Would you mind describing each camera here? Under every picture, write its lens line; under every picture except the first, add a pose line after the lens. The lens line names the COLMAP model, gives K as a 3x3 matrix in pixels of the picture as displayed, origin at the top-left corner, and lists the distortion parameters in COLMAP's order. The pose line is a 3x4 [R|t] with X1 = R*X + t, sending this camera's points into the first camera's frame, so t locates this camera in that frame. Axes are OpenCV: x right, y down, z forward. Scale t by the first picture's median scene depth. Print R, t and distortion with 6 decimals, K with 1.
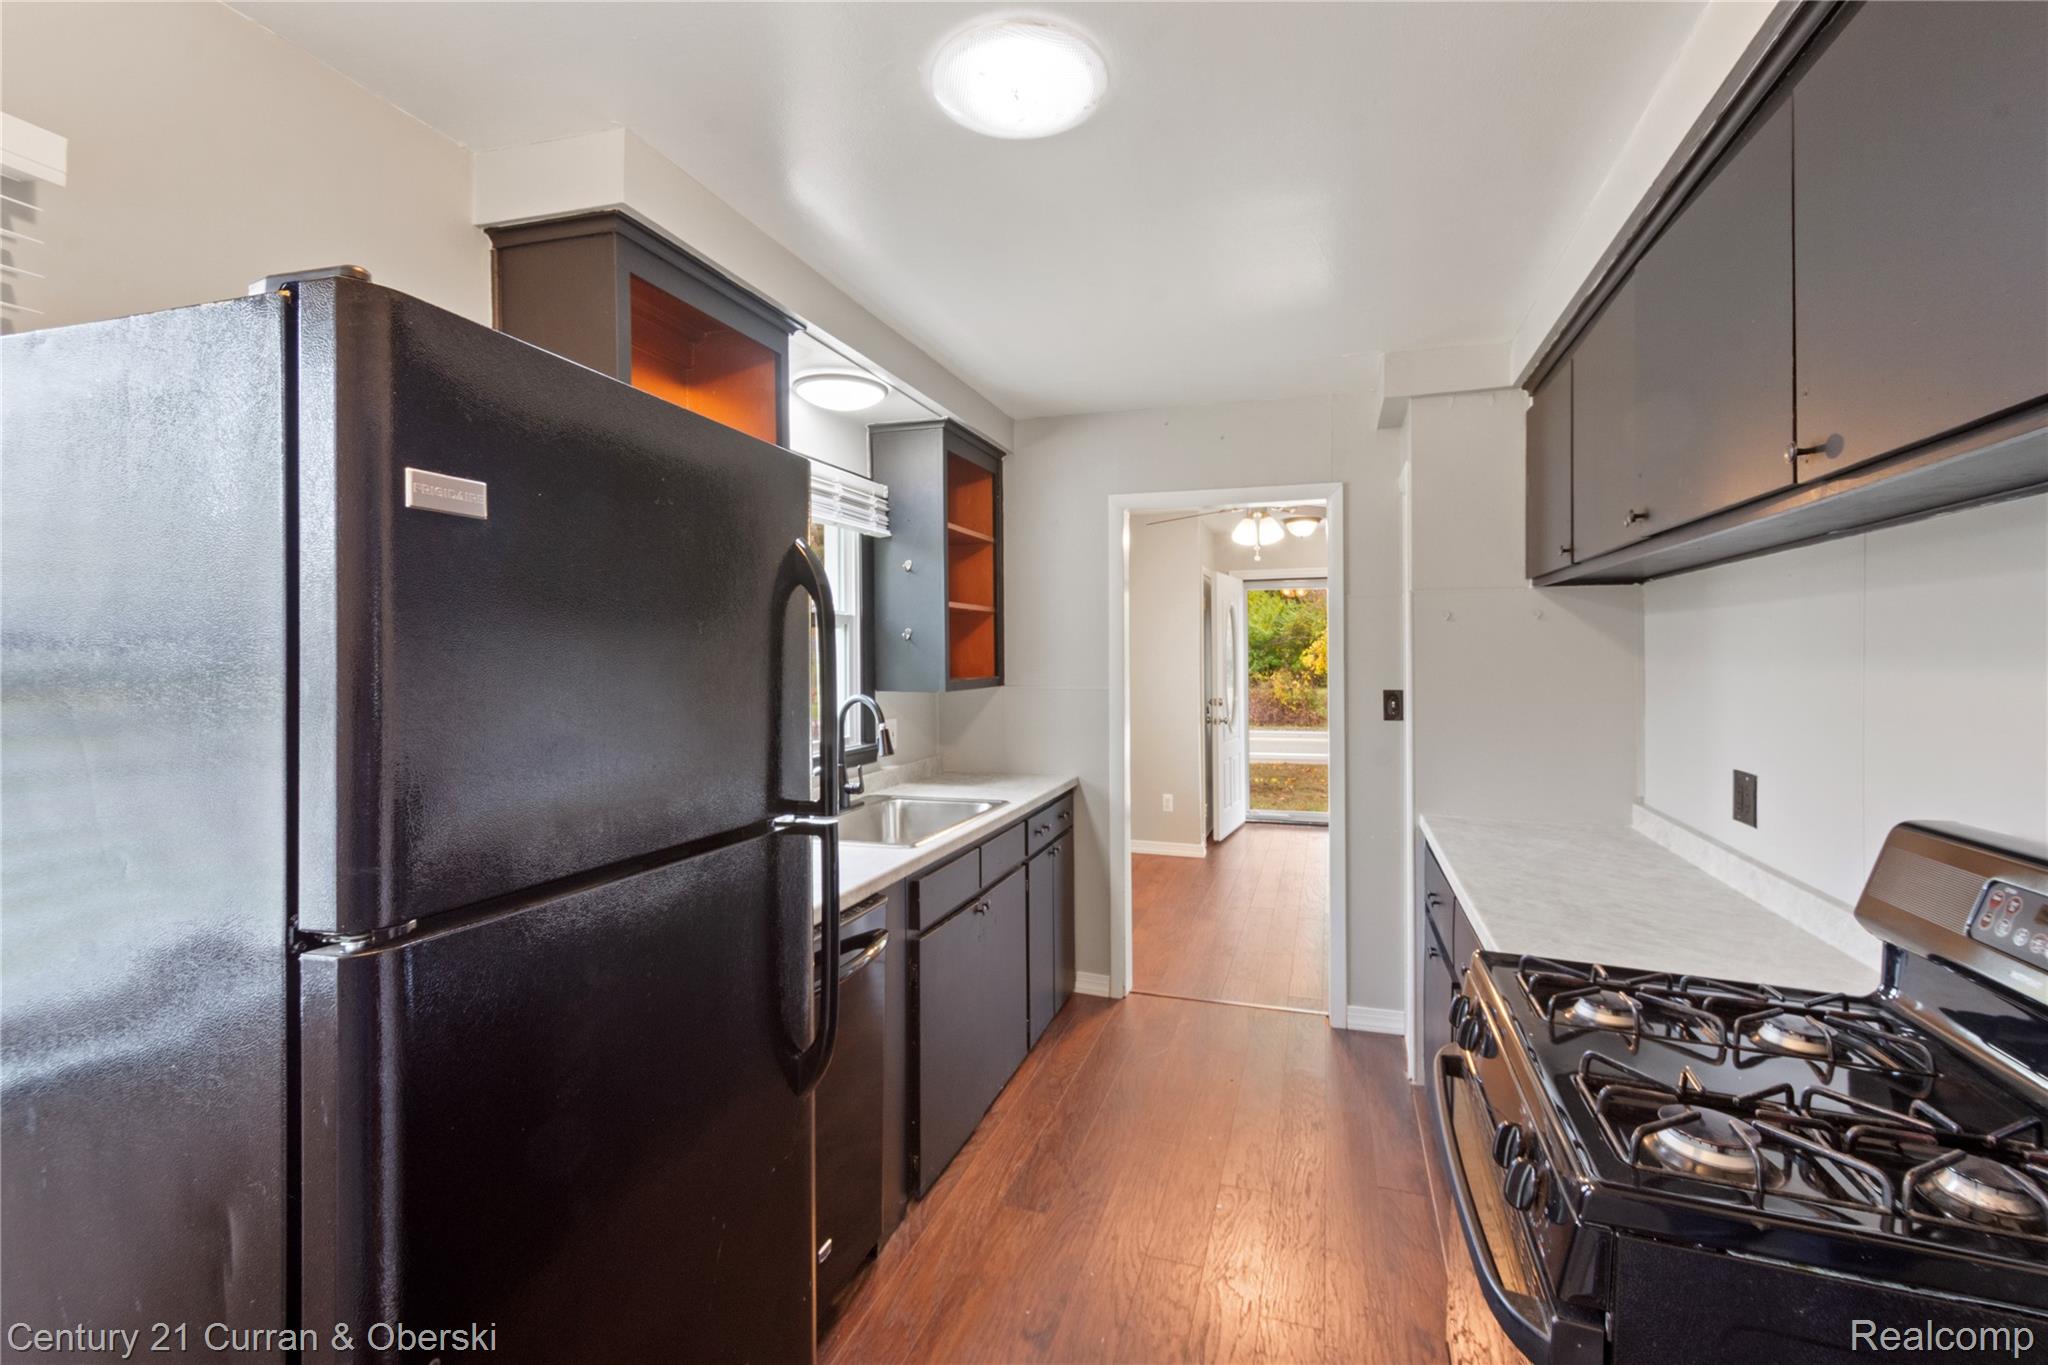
lens RADIAL K [[891.9, 0, 1020.1], [0, 891.9, 658.7], [0, 0, 1]] dist [0.011542, 0.000326]
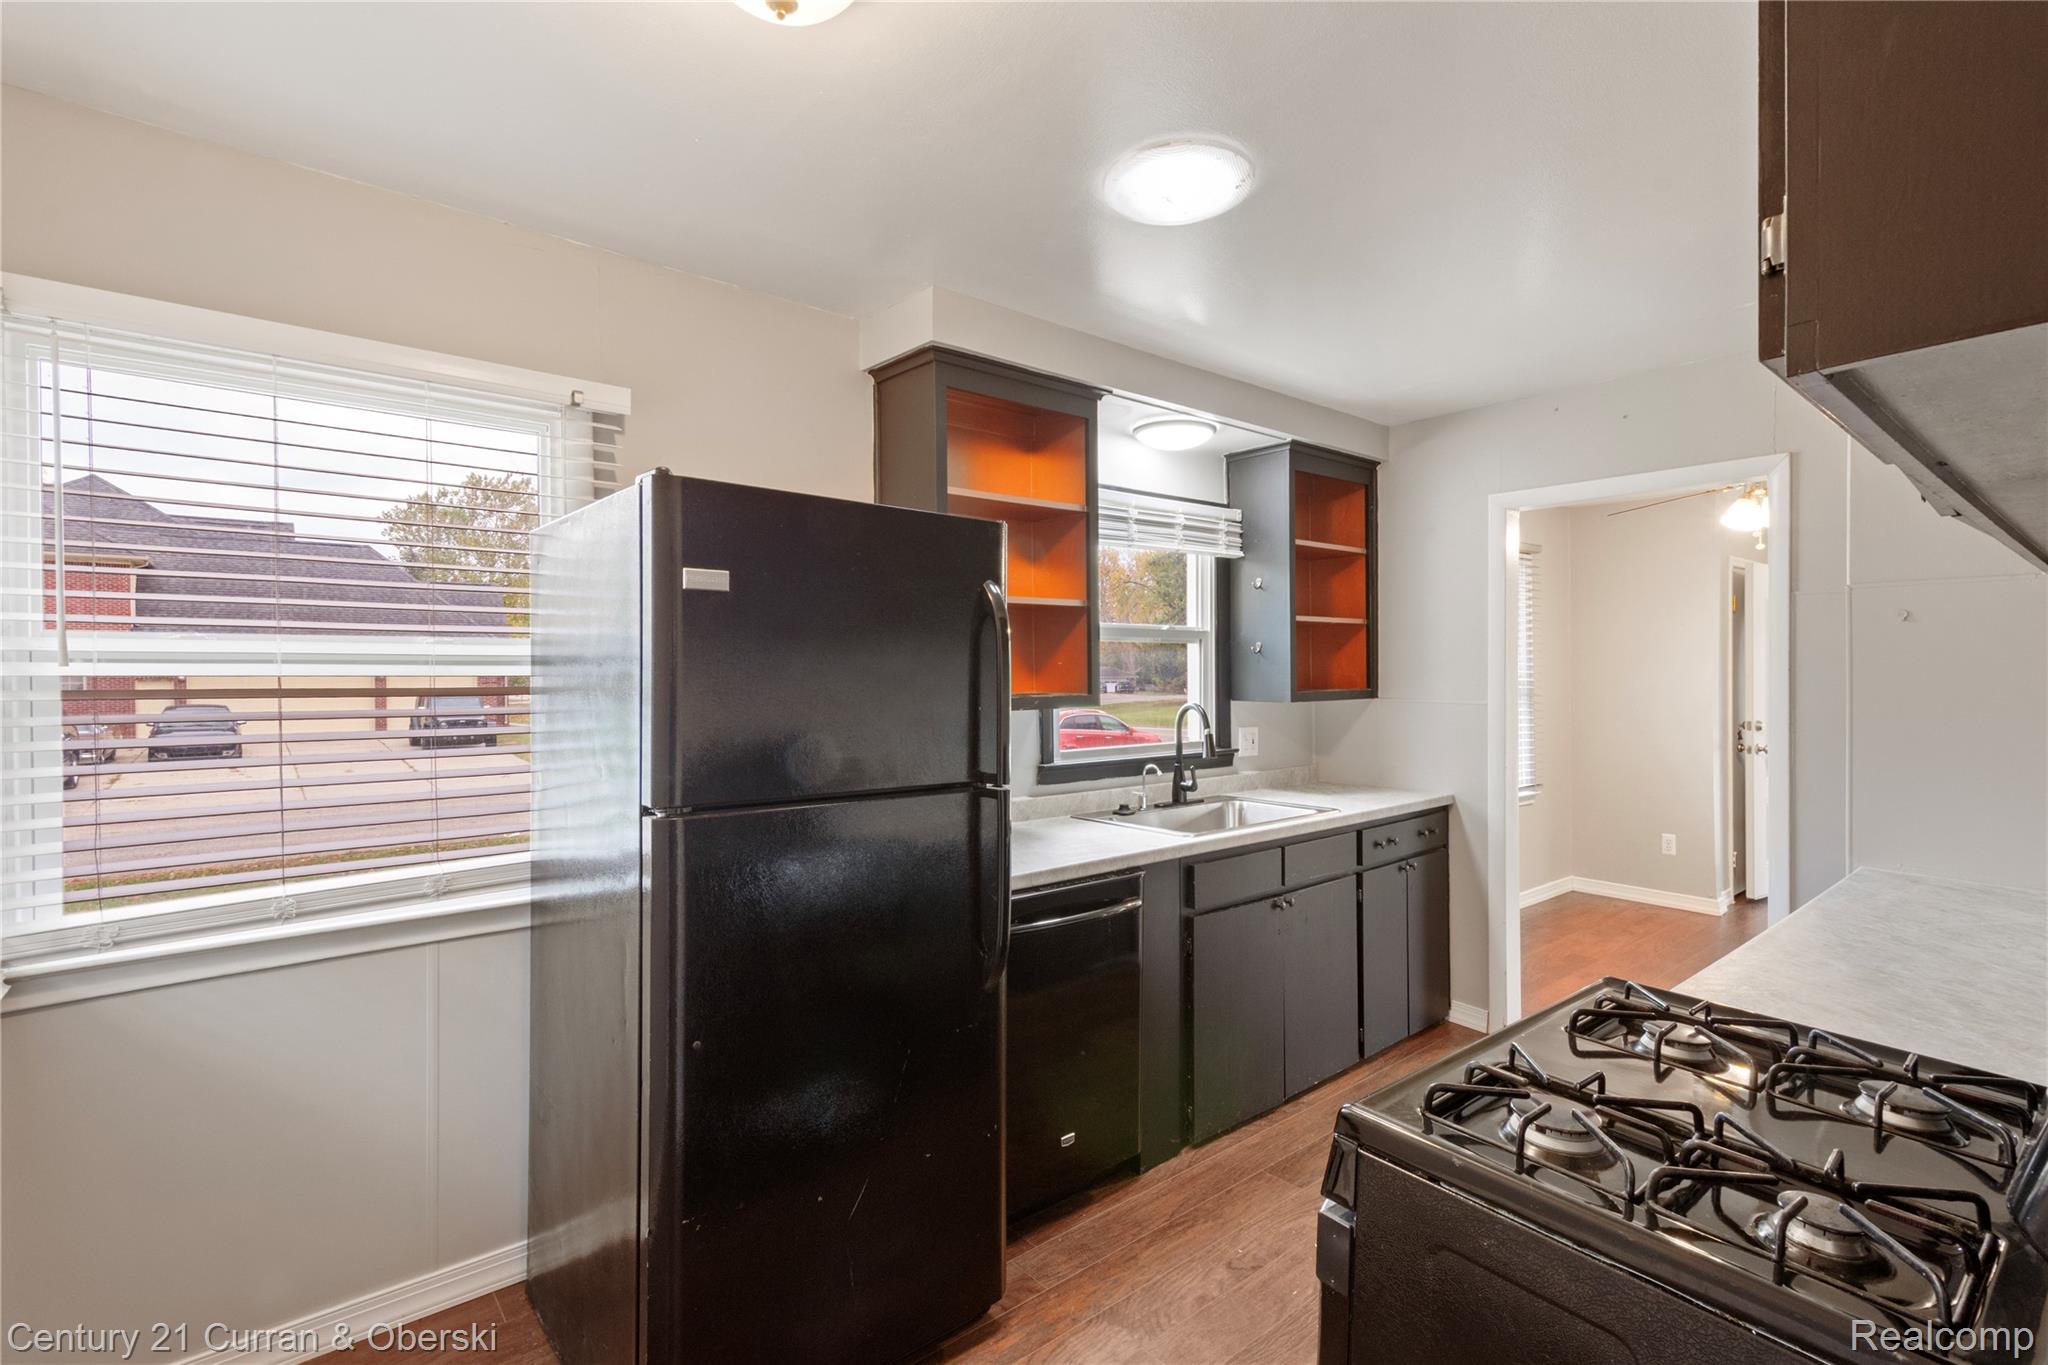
lens RADIAL K [[924.0, 0, 1068.2], [0, 924.0, 678.7], [0, 0, 1]] dist [0.023805, -0.000065]
pose [[0.861440, 0.004669, -0.507838, 0.247150], [-0.001020, 0.999972, 0.007464, 0.001395], [0.507859, -0.005912, 0.861420, -0.067925]]
